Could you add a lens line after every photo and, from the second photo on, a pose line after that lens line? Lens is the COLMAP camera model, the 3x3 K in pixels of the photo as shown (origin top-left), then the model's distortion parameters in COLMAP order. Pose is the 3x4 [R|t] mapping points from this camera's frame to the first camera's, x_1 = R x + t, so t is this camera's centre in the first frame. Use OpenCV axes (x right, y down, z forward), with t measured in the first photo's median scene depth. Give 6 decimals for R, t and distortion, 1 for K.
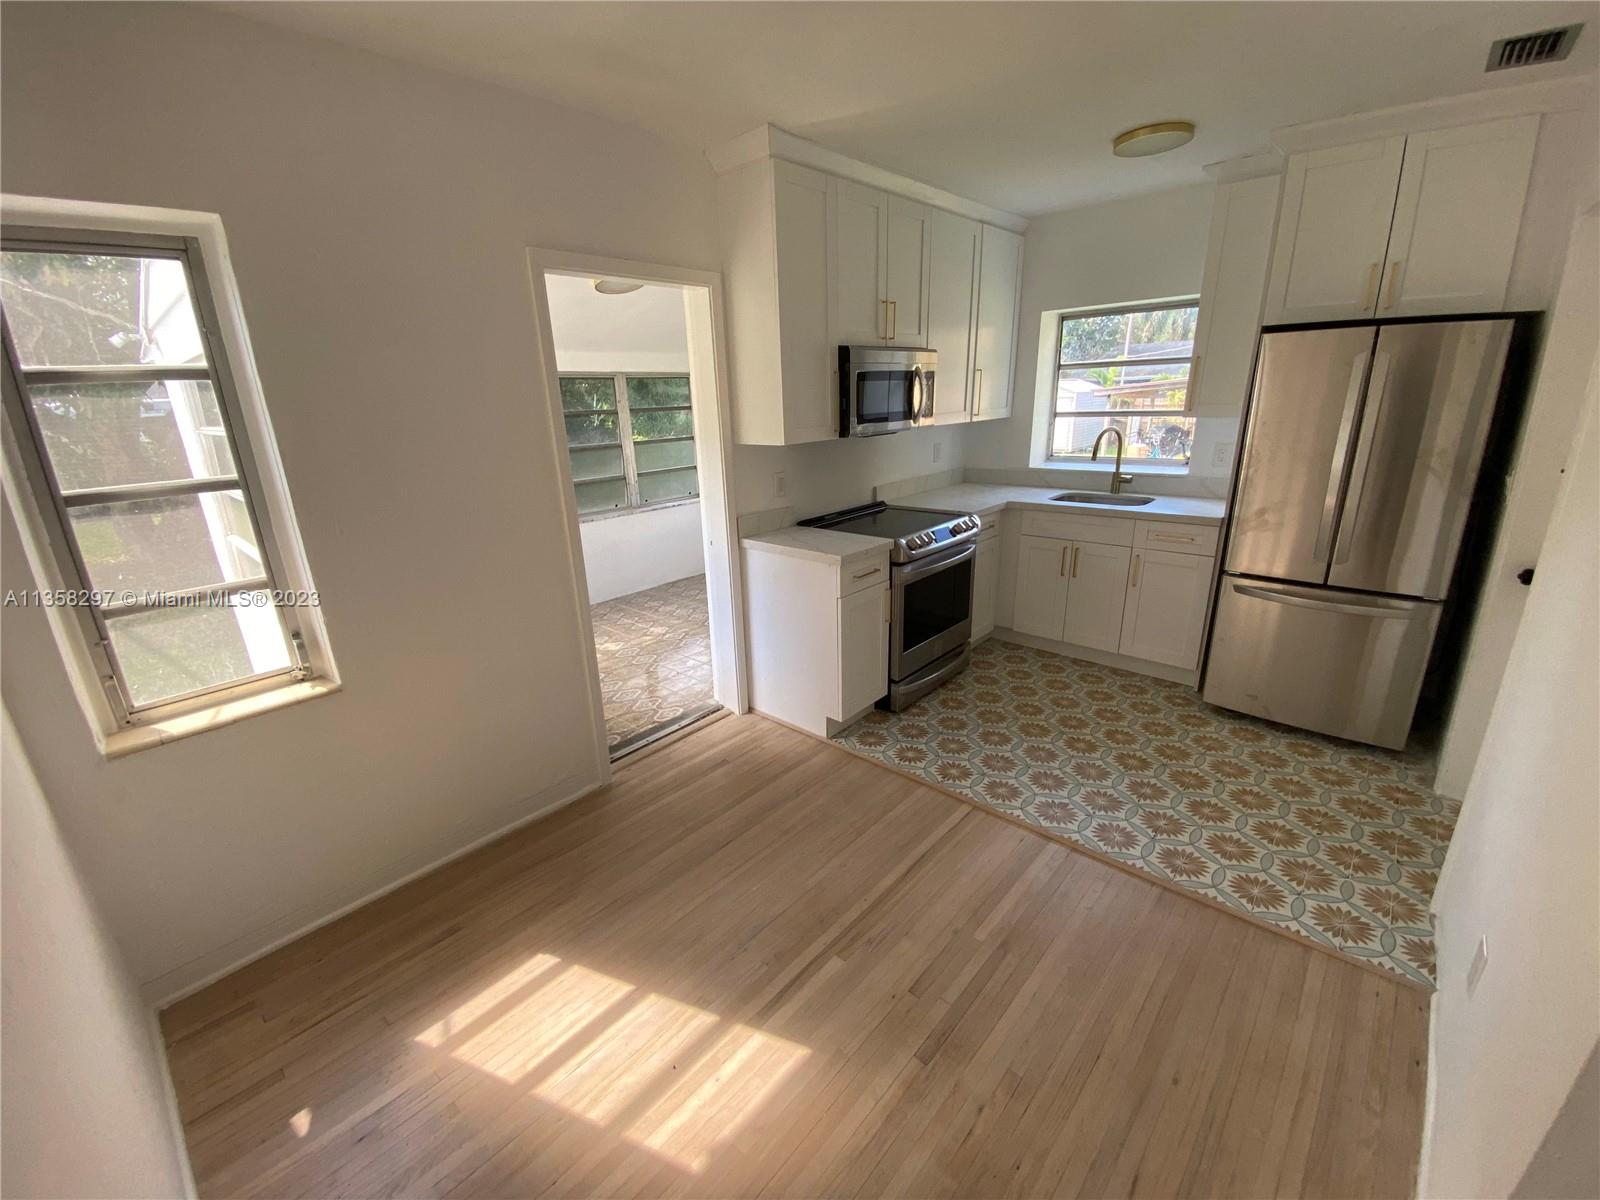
lens RADIAL K [[703.1, 0, 738.5], [0, 703.1, 589.1], [0, 0, 1]] dist [0.069530, -0.048867]
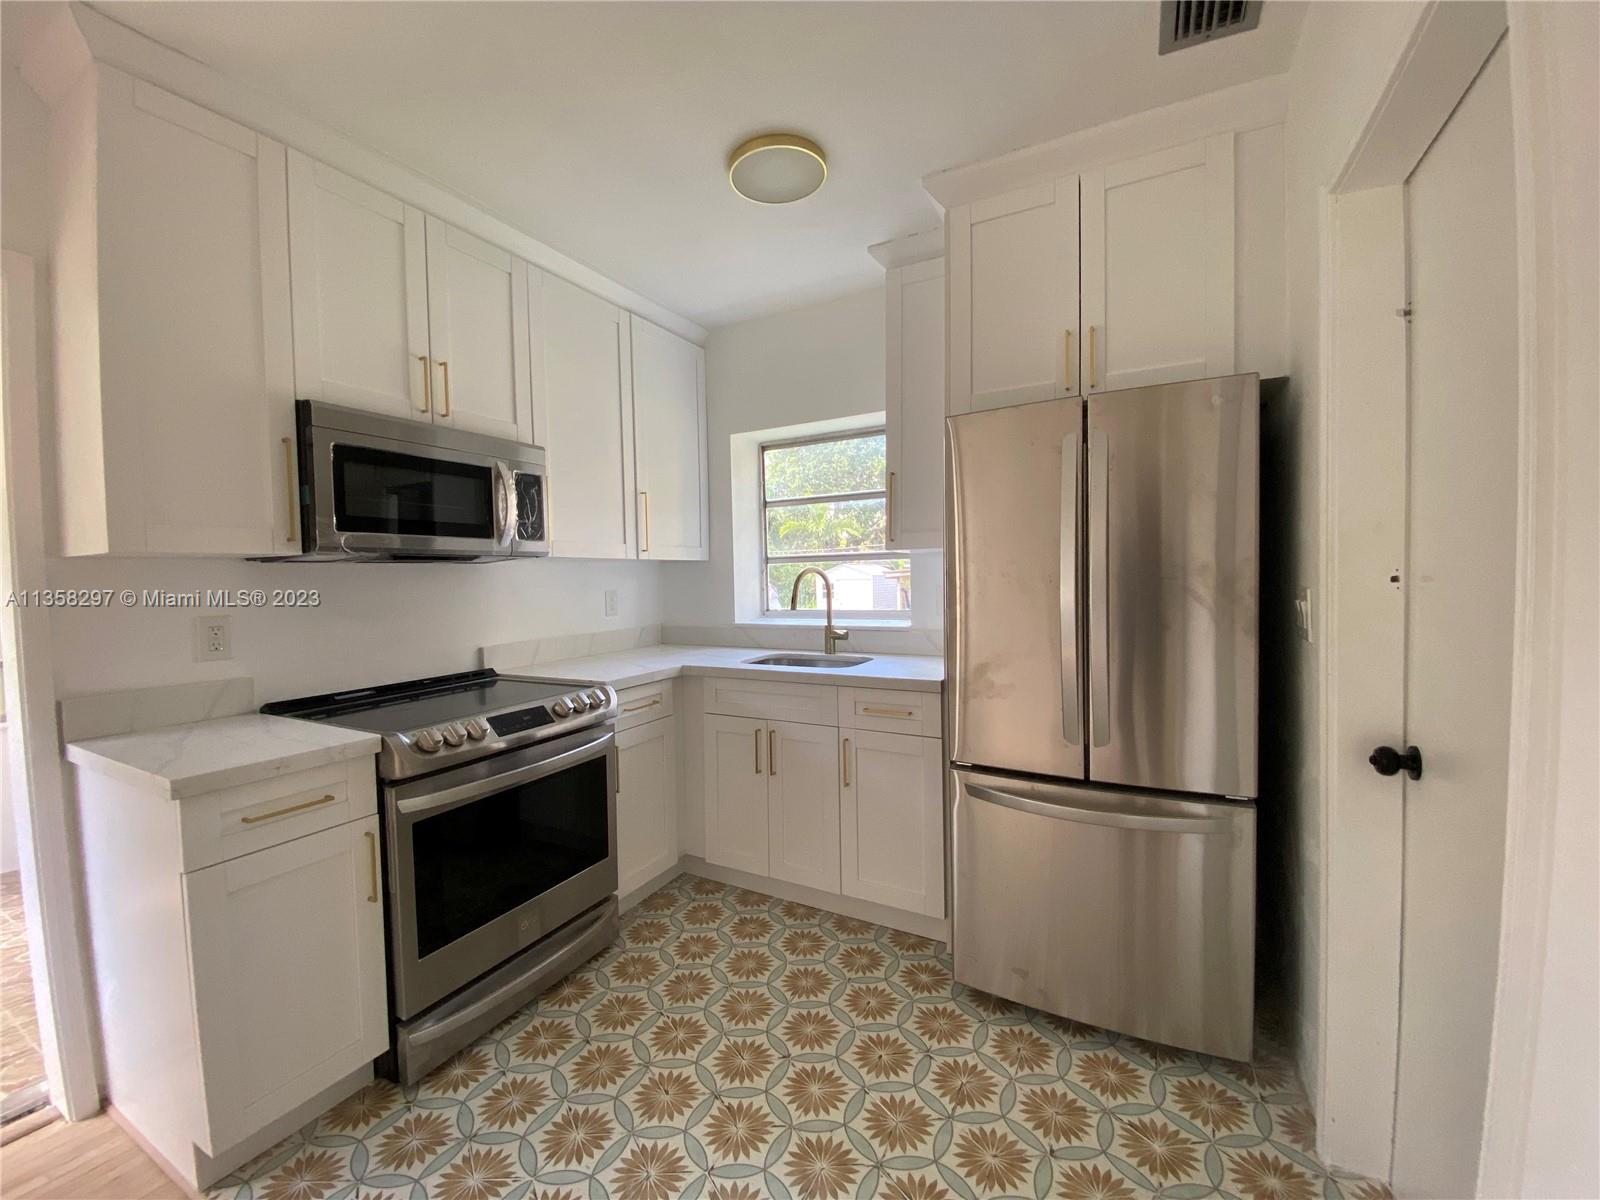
lens RADIAL K [[703.1, 0, 738.5], [0, 703.1, 589.1], [0, 0, 1]] dist [0.069530, -0.048867]
pose [[0.976098, 0.001338, 0.217328, 0.334333], [0.054466, 0.966563, -0.250578, -0.024343], [-0.210397, 0.256425, 0.943387, 0.376628]]
